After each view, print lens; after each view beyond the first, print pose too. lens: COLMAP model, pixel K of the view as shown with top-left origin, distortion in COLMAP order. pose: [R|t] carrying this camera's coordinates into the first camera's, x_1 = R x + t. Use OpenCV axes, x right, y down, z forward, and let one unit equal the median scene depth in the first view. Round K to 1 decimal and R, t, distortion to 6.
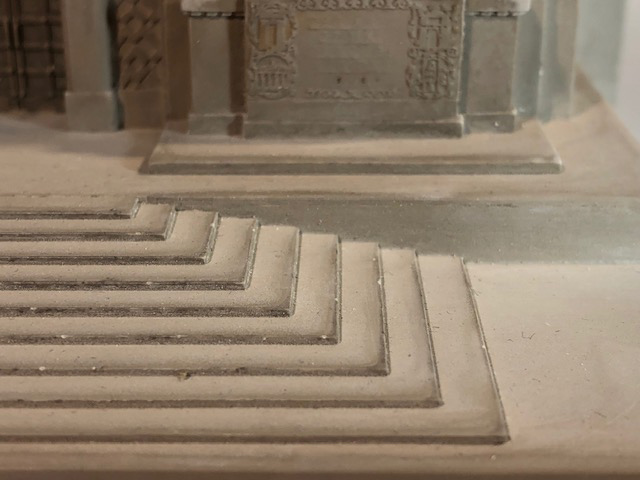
lens RADIAL K [[1087.8, 0, 319.7], [0, 1087.8, 226.7], [0, 0, 1]] dist [0.239619, -1.203491]
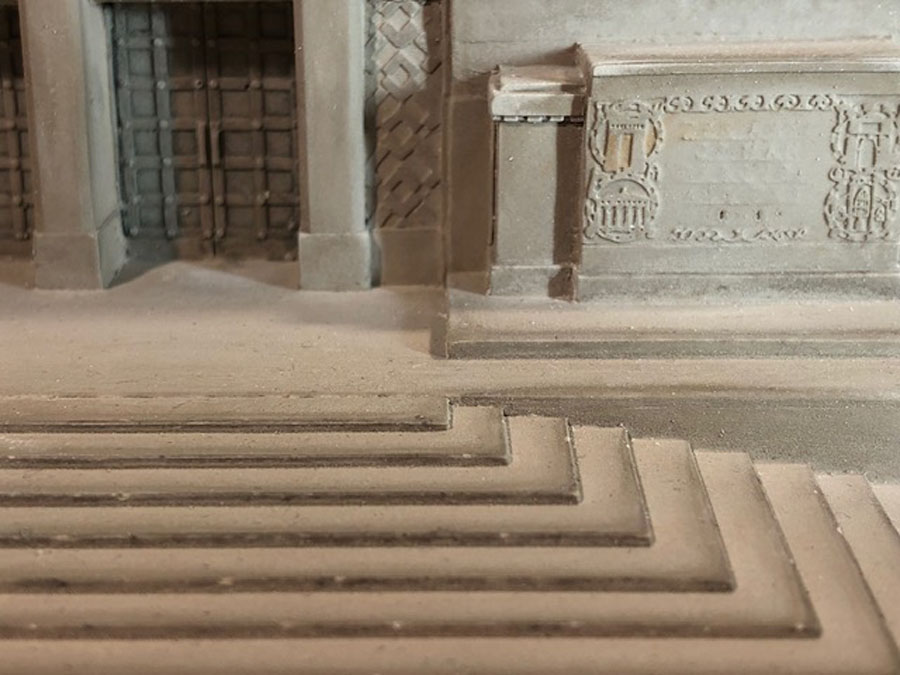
lens RADIAL K [[1529.7, 0, 449.6], [0, 1529.7, 318.8], [0, 0, 1]] dist [0.239619, -1.203491]
pose [[0.999936, -0.002929, 0.010899, -0.162885], [0.003378, 0.999136, -0.041432, -0.032889], [-0.010769, 0.041466, 0.999082, 0.064995]]
